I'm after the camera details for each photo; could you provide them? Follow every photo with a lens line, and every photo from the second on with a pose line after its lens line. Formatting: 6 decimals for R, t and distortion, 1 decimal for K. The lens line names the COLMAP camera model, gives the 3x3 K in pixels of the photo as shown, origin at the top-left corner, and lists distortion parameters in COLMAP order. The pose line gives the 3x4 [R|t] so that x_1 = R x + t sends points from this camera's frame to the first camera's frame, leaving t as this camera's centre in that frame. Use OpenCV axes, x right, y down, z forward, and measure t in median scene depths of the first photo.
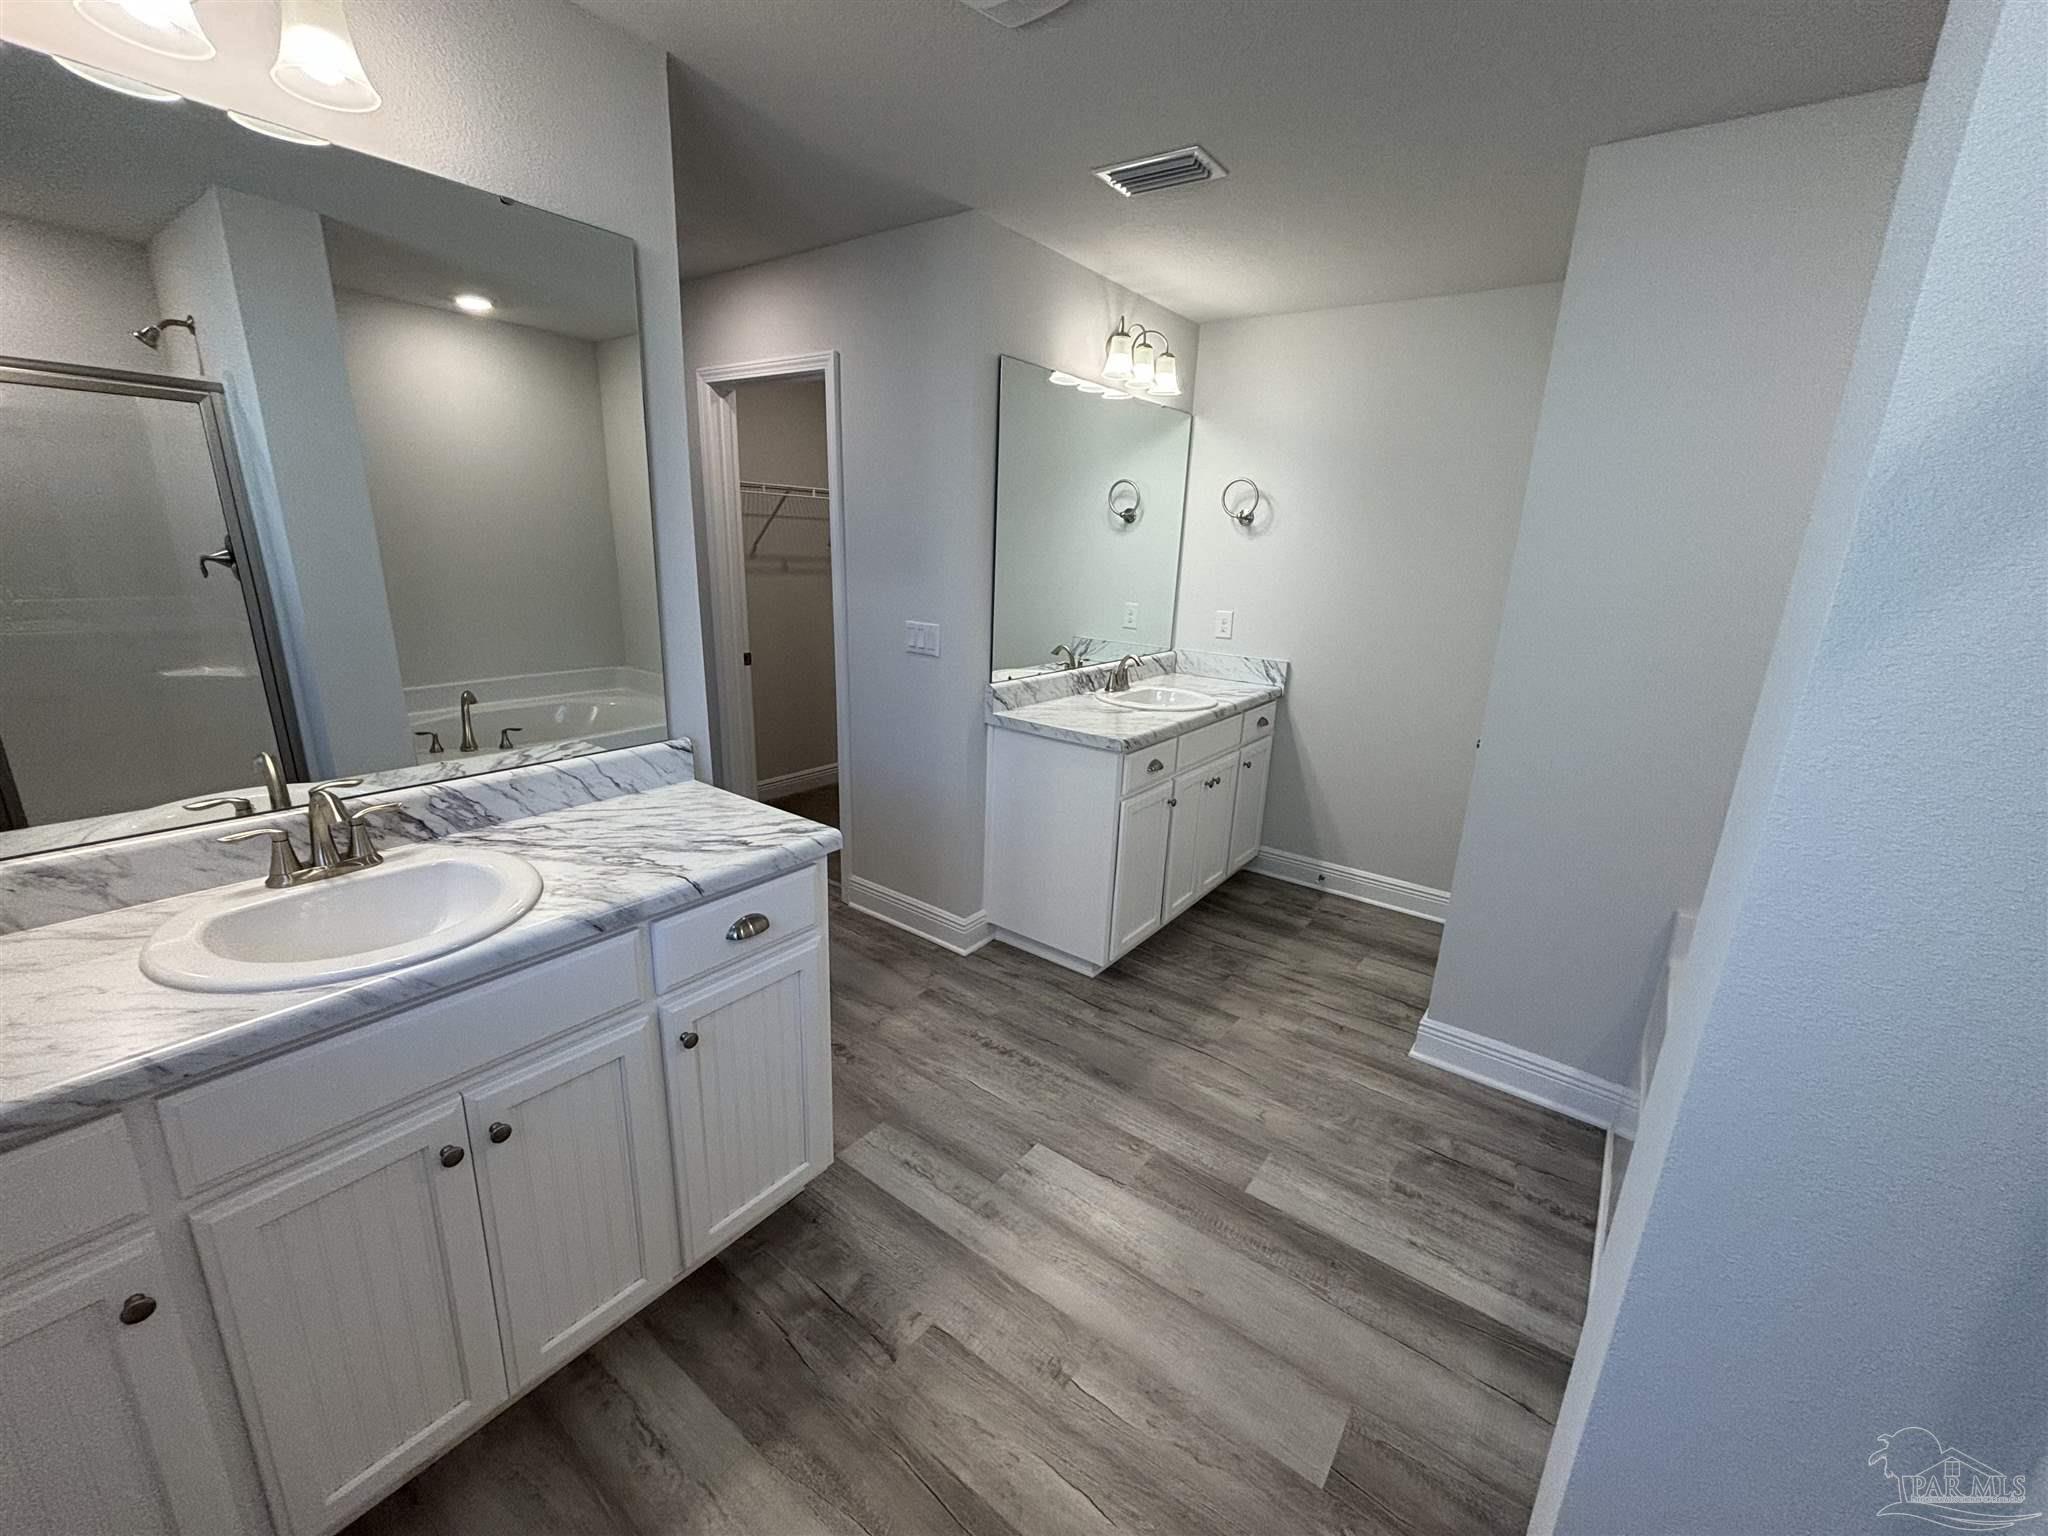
lens RADIAL K [[829.4, 0, 1023.3], [0, 829.4, 765.3], [0, 0, 1]] dist [0.000280, 0.000024]
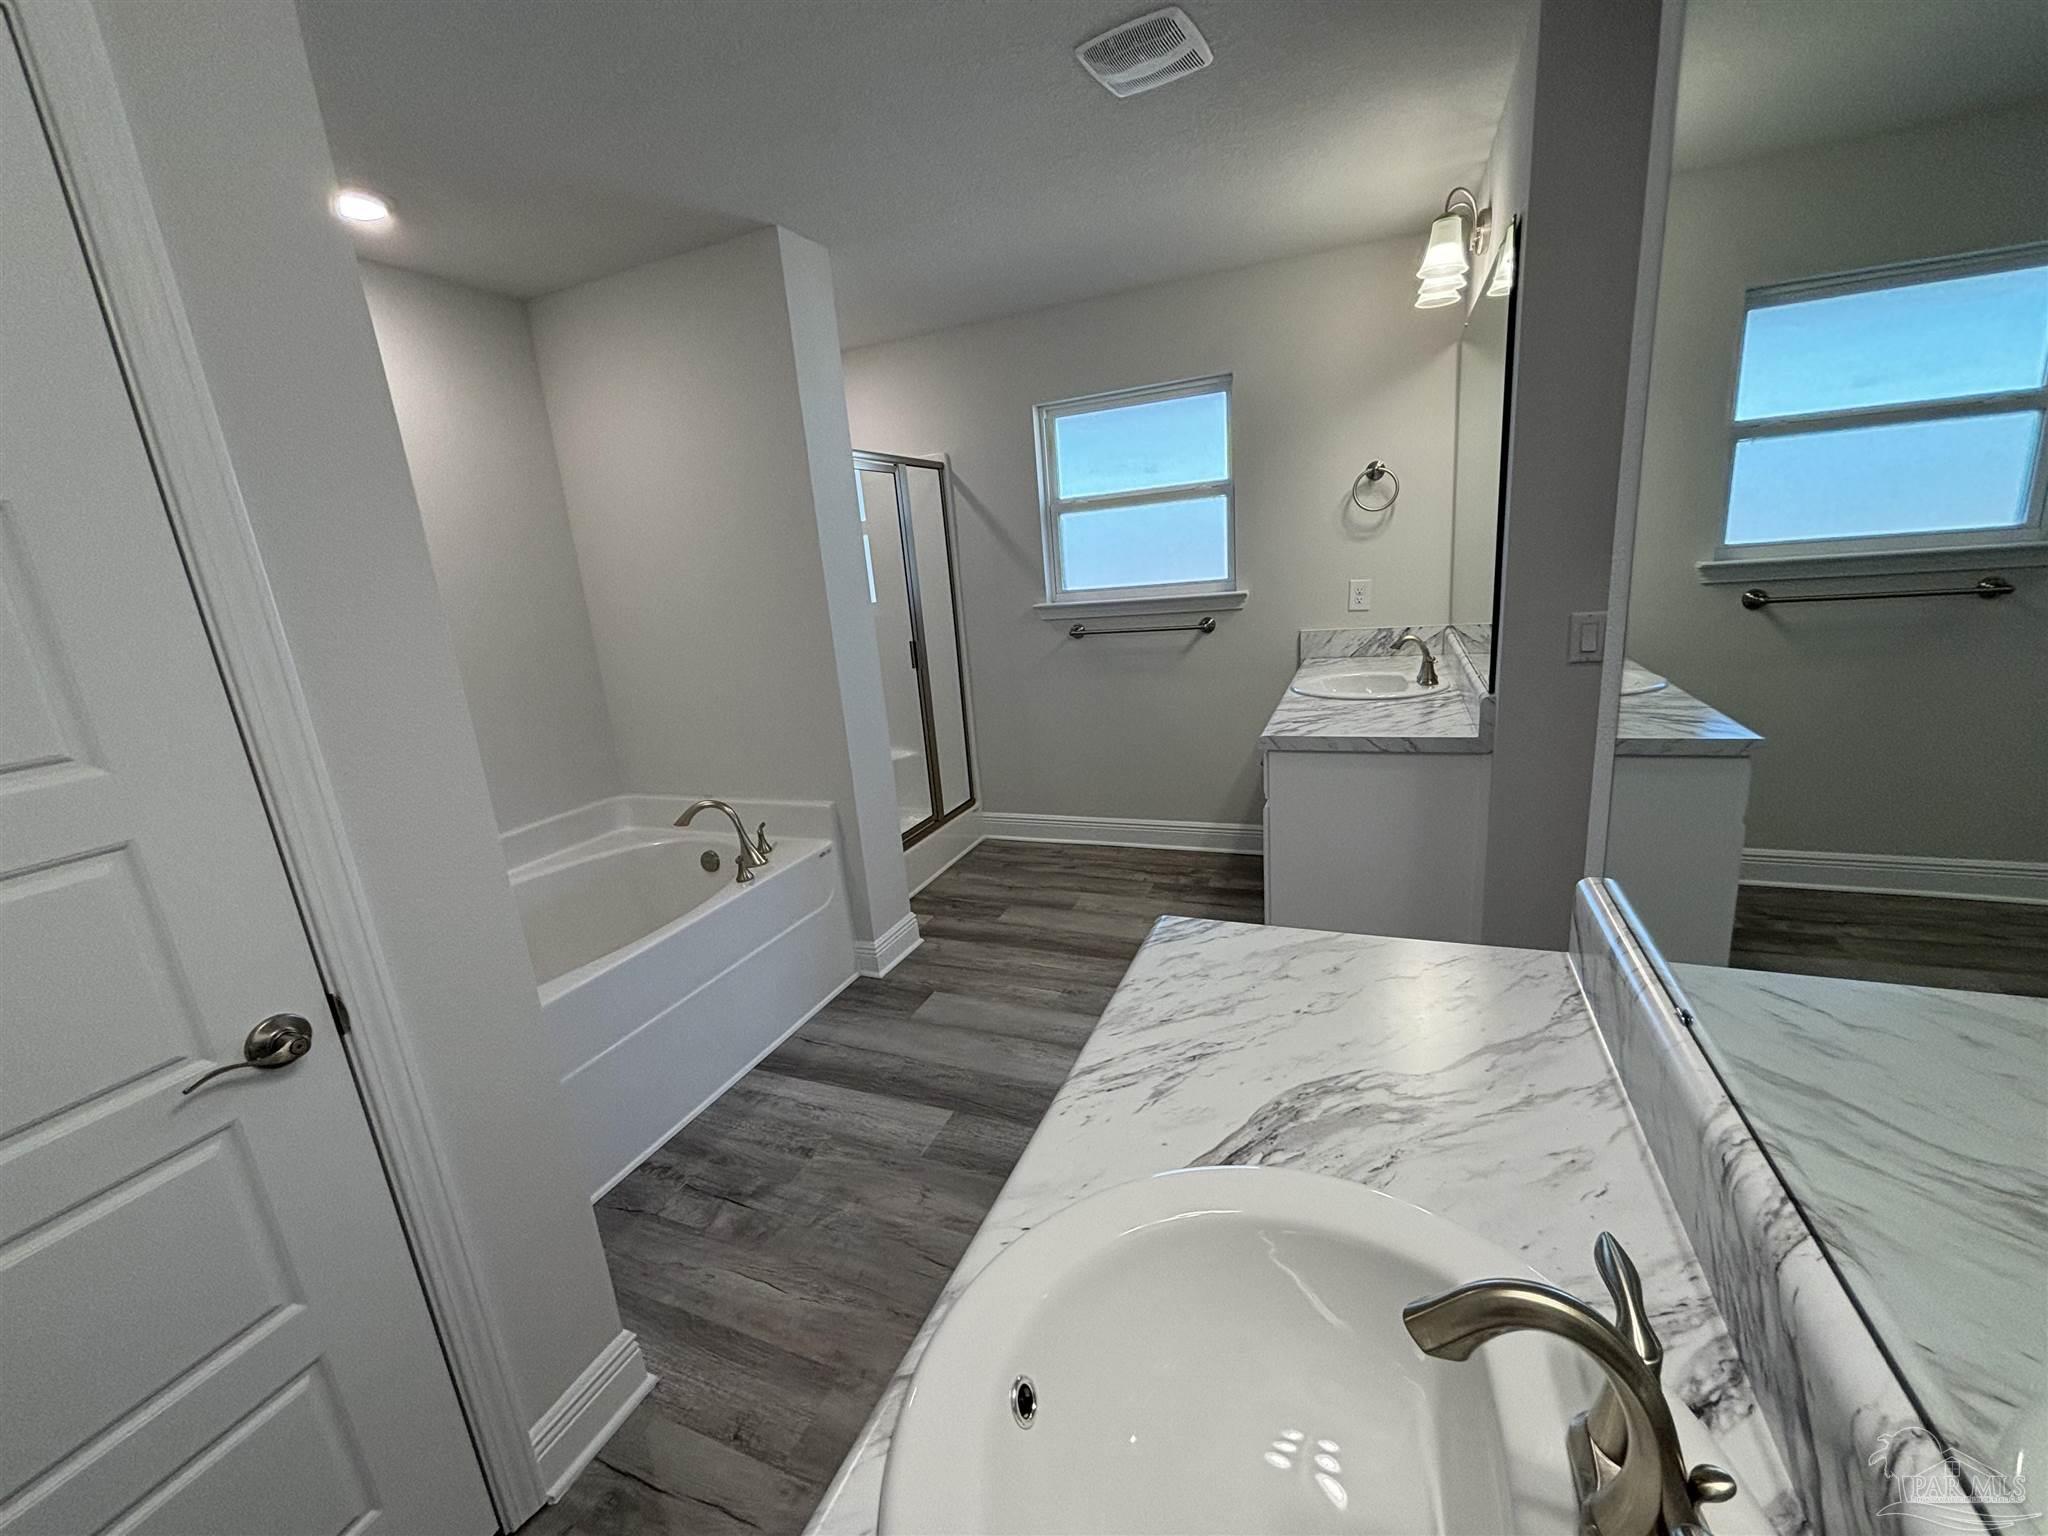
lens RADIAL K [[829.4, 0, 1022.6], [0, 829.4, 763.3], [0, 0, 1]] dist [0.000280, 0.000024]
pose [[-0.969574, 0.105204, -0.221039, 0.392973], [-0.017076, 0.871679, 0.489780, -0.460204], [0.244202, 0.478653, -0.843360, 1.823598]]
